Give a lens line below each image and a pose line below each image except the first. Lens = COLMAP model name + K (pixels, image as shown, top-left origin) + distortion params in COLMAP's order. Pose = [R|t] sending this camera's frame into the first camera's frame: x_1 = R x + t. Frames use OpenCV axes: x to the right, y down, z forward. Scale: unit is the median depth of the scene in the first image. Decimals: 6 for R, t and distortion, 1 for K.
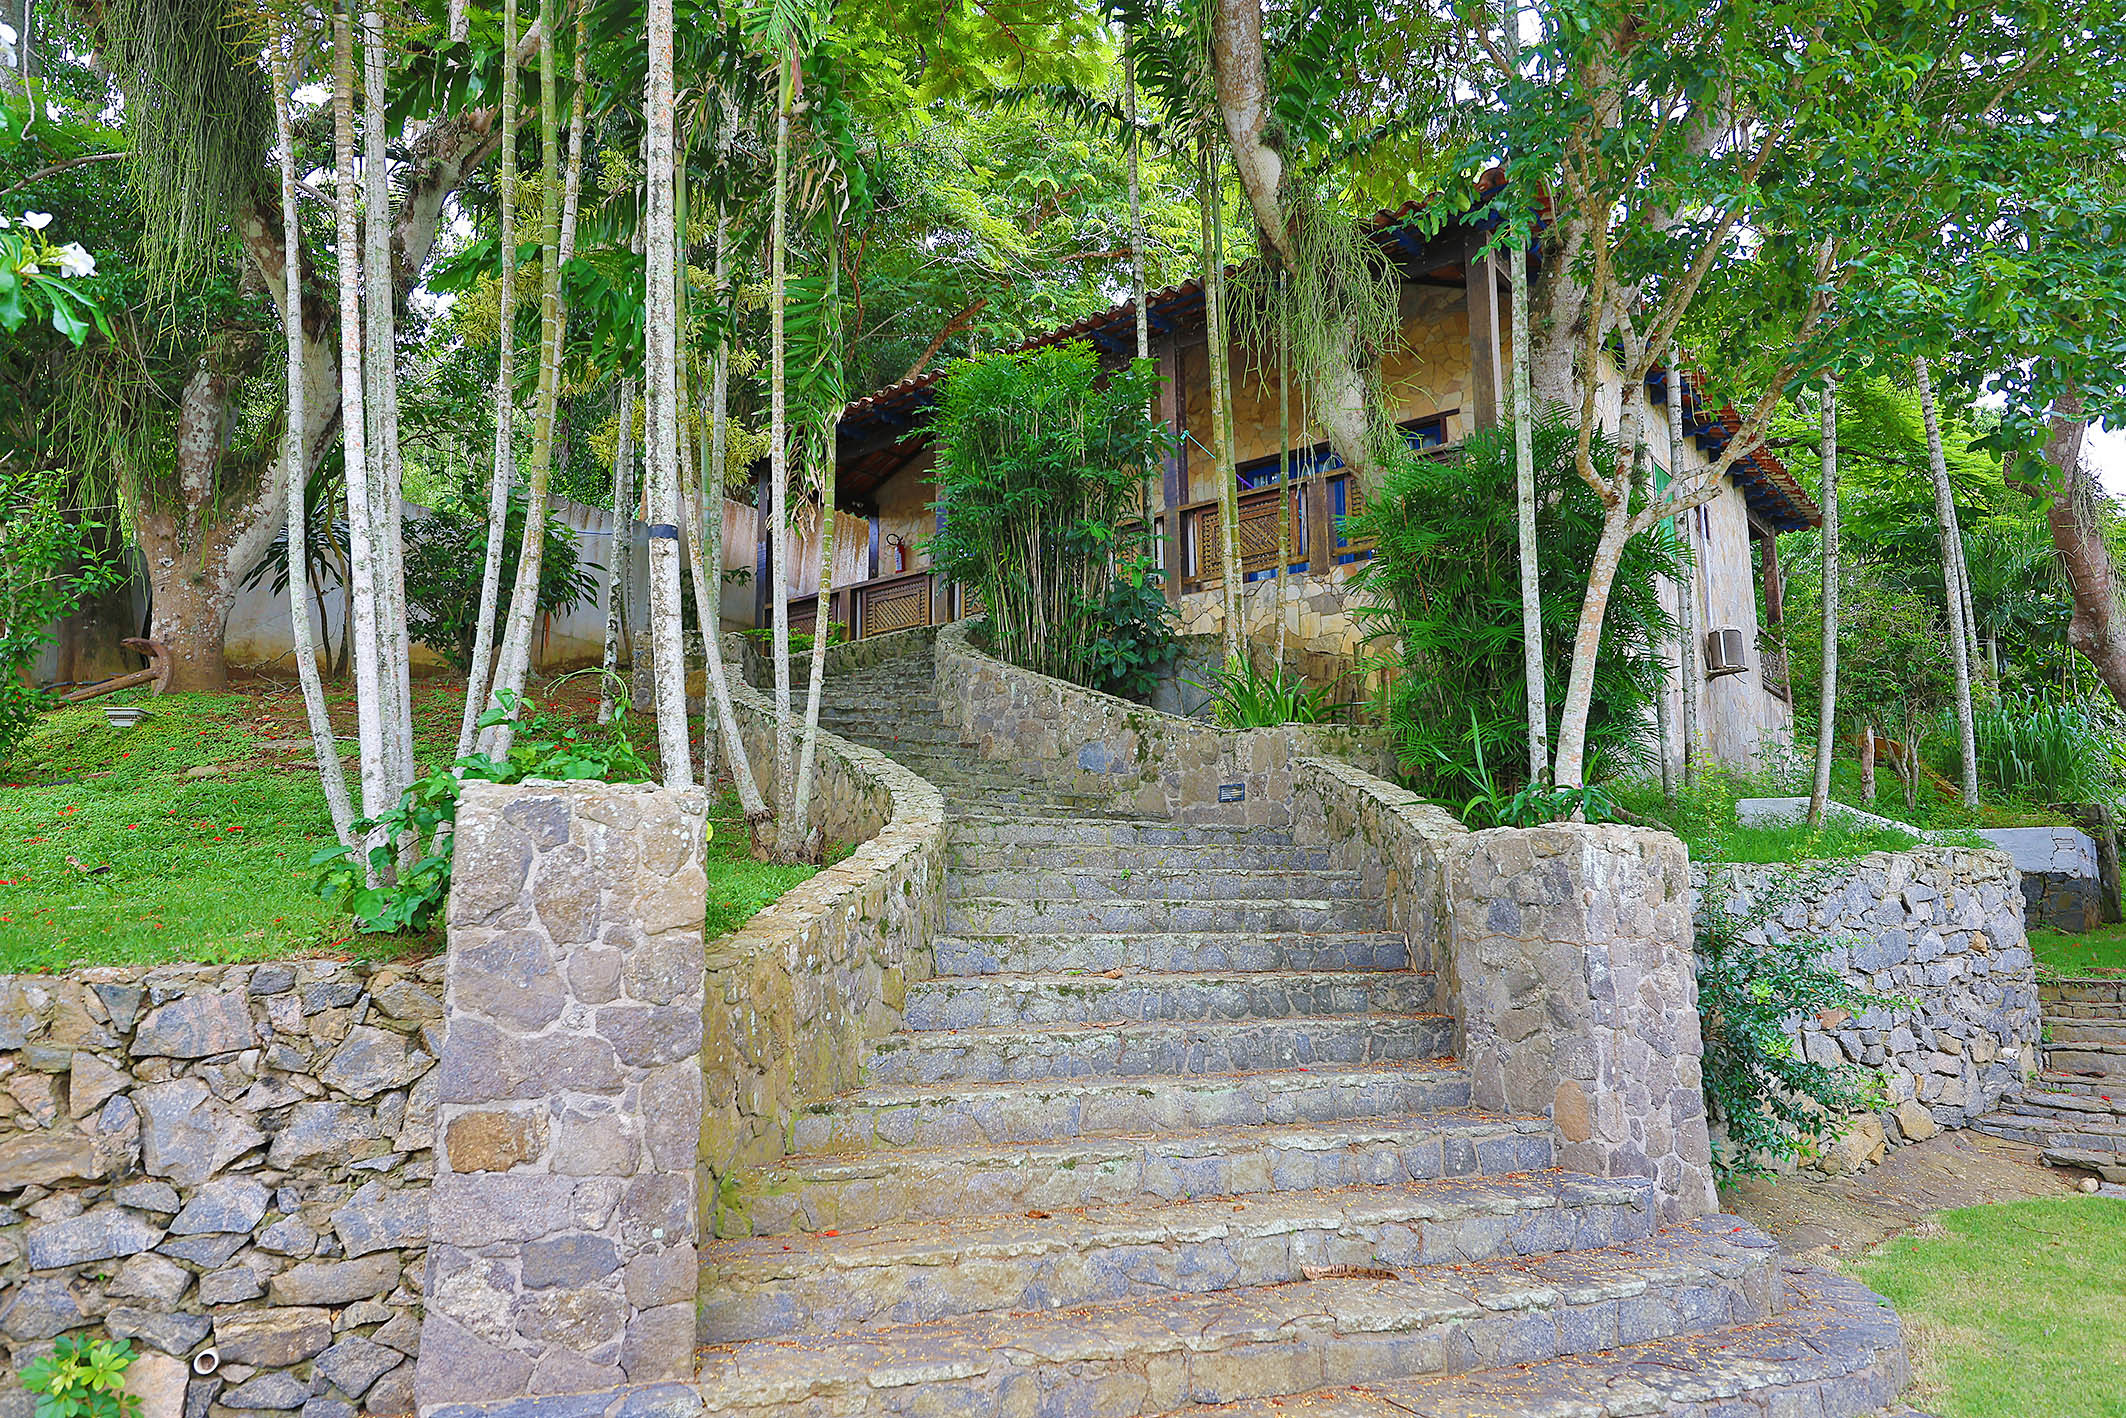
lens RADIAL K [[1278.8, 0, 1063.0], [0, 1278.8, 709.0], [0, 0, 1]] dist [0.003671, 0.001135]
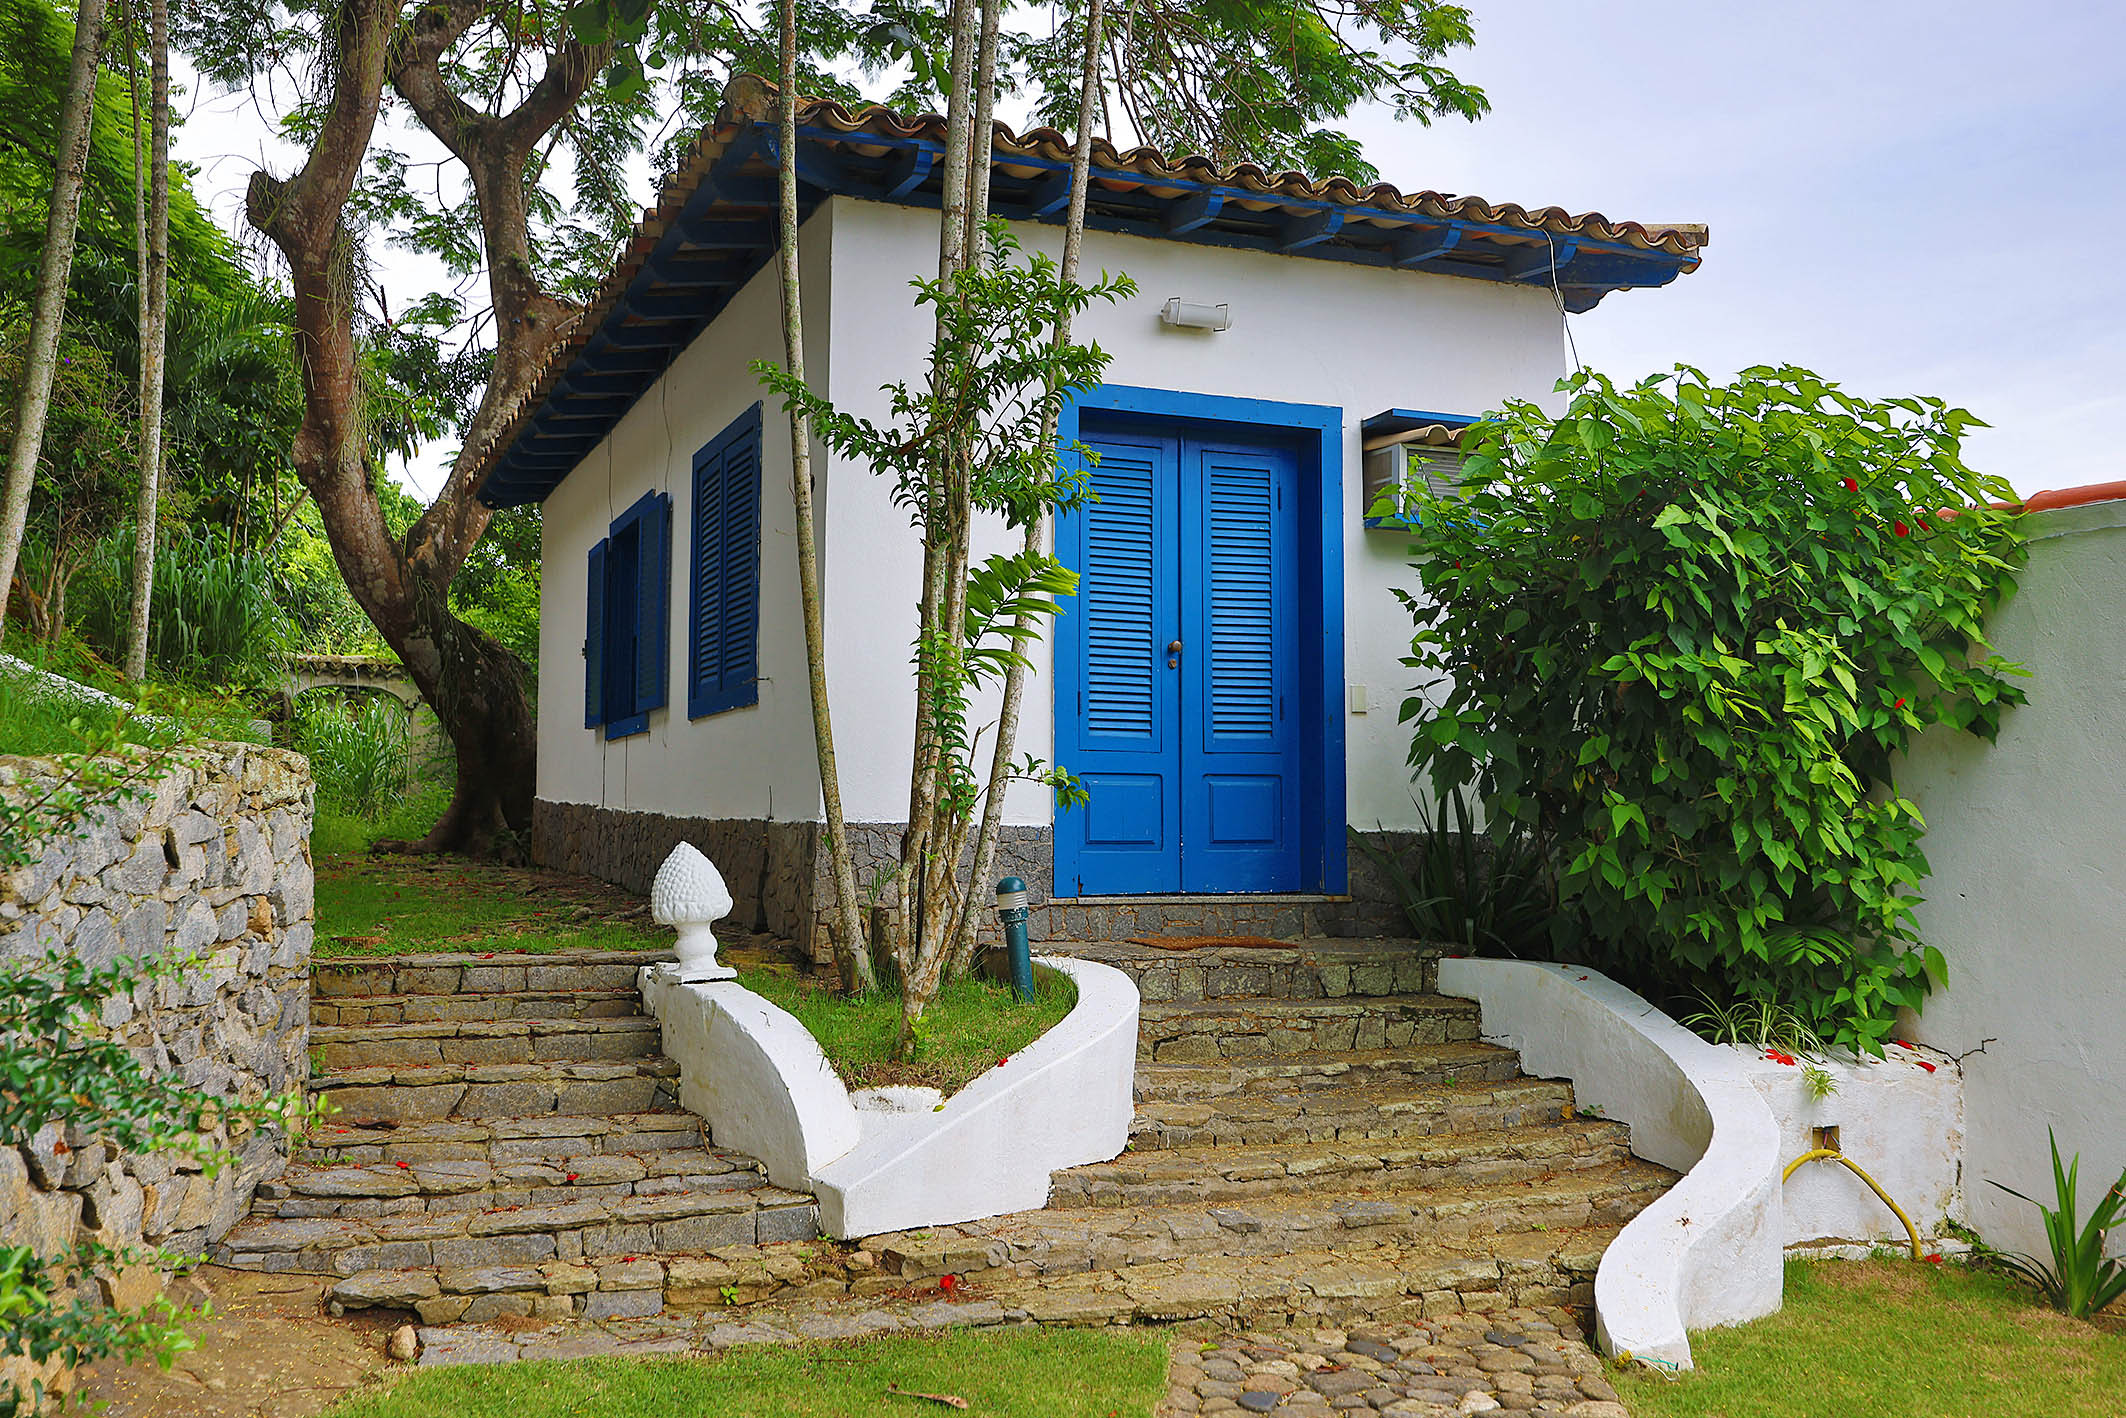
lens RADIAL K [[1865.3, 0, 1063.0], [0, 1865.3, 709.0], [0, 0, 1]] dist [-0.003728, -0.004647]
pose [[0.440316, 0.064965, 0.895489, 0.150014], [-0.148762, 0.988872, 0.001407, 0.043289], [-0.885433, -0.133834, 0.445081, 0.363848]]
